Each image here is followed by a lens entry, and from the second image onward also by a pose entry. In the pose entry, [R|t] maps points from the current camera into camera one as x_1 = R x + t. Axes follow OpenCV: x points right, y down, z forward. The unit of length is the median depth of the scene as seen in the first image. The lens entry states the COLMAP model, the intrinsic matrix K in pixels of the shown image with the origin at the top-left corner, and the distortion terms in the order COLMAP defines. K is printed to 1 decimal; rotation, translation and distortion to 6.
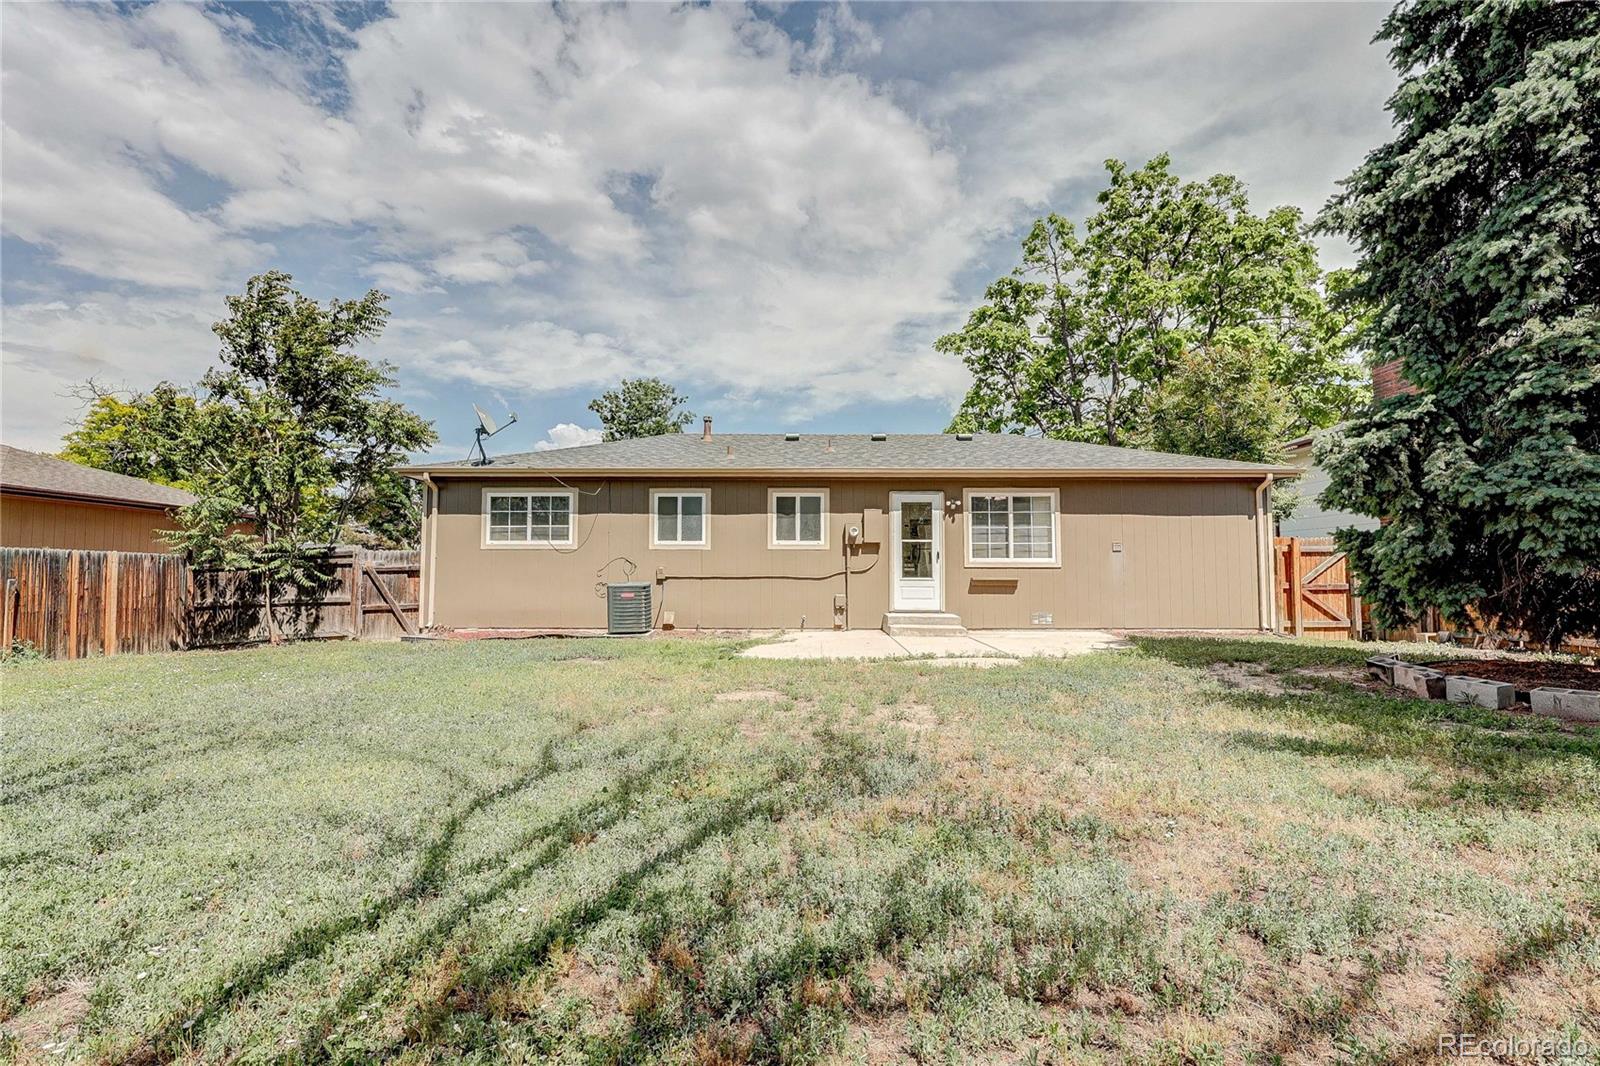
lens RADIAL K [[751.8, 0, 805.6], [0, 751.8, 532.5], [0, 0, 1]] dist [-0.001640, -0.000242]
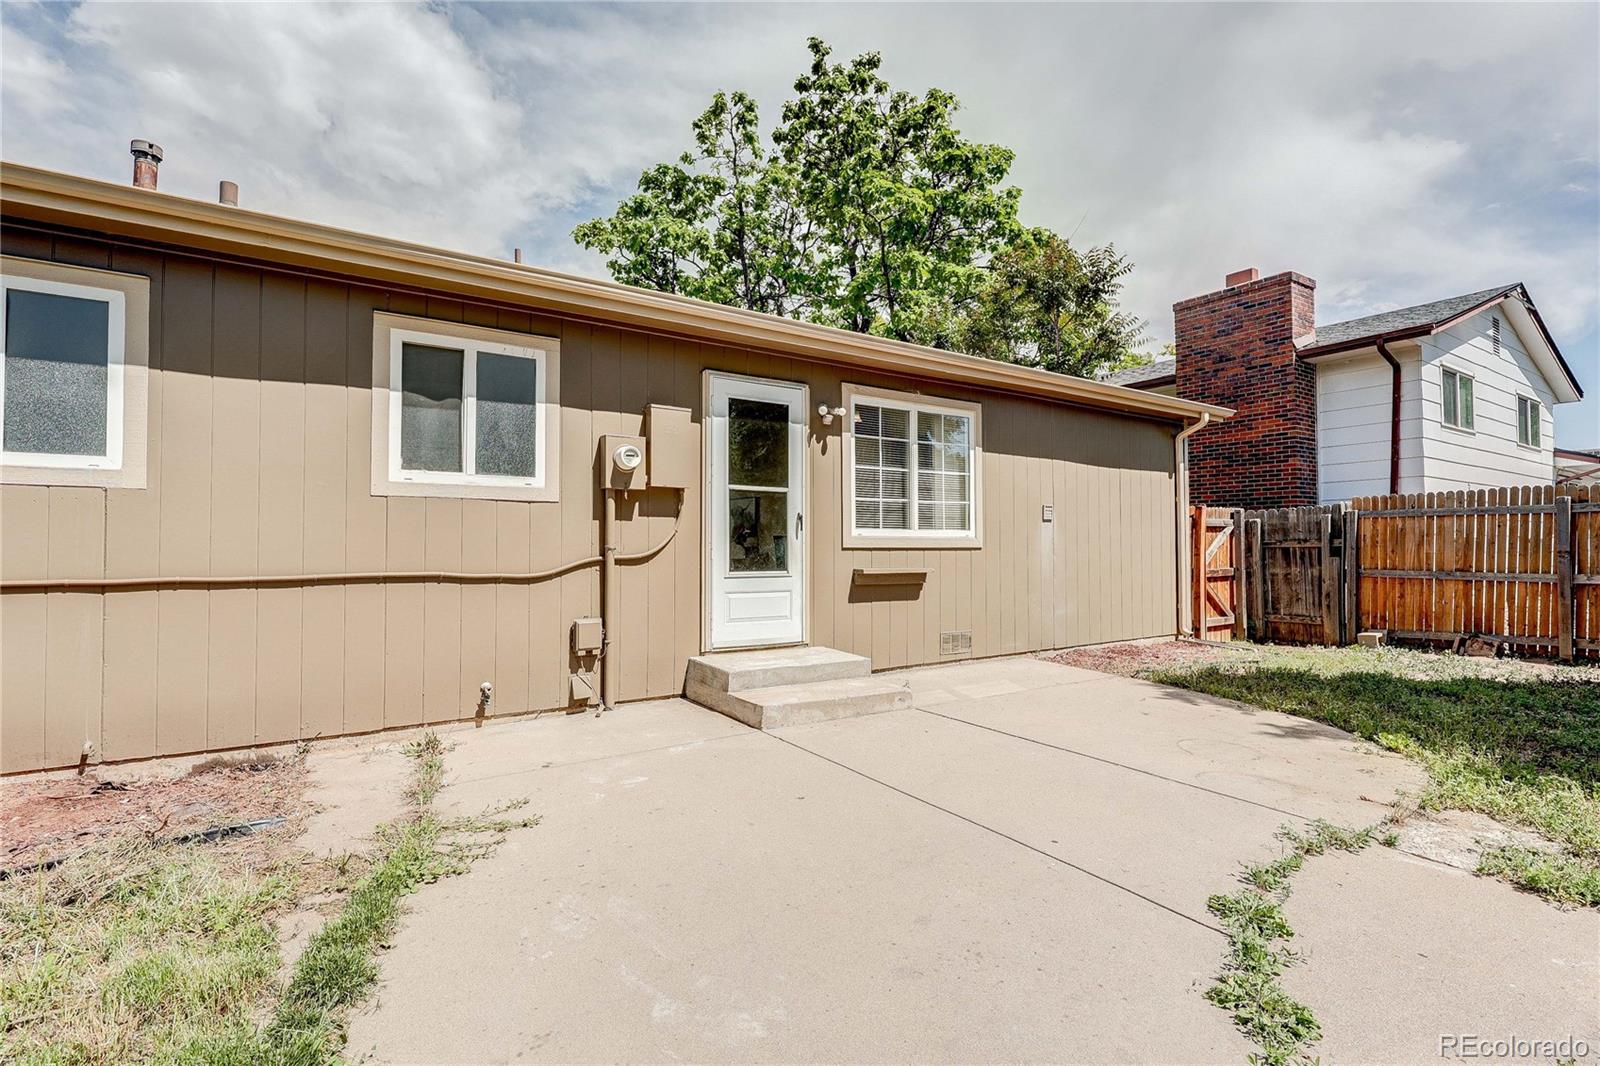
lens RADIAL K [[751.8, 0, 805.6], [0, 751.8, 532.5], [0, 0, 1]] dist [-0.001640, -0.000242]
pose [[0.842395, 0.010146, 0.538766, -0.067157], [-0.031925, 0.999006, 0.031104, 0.022287], [-0.537915, -0.043401, 0.841881, 0.611461]]
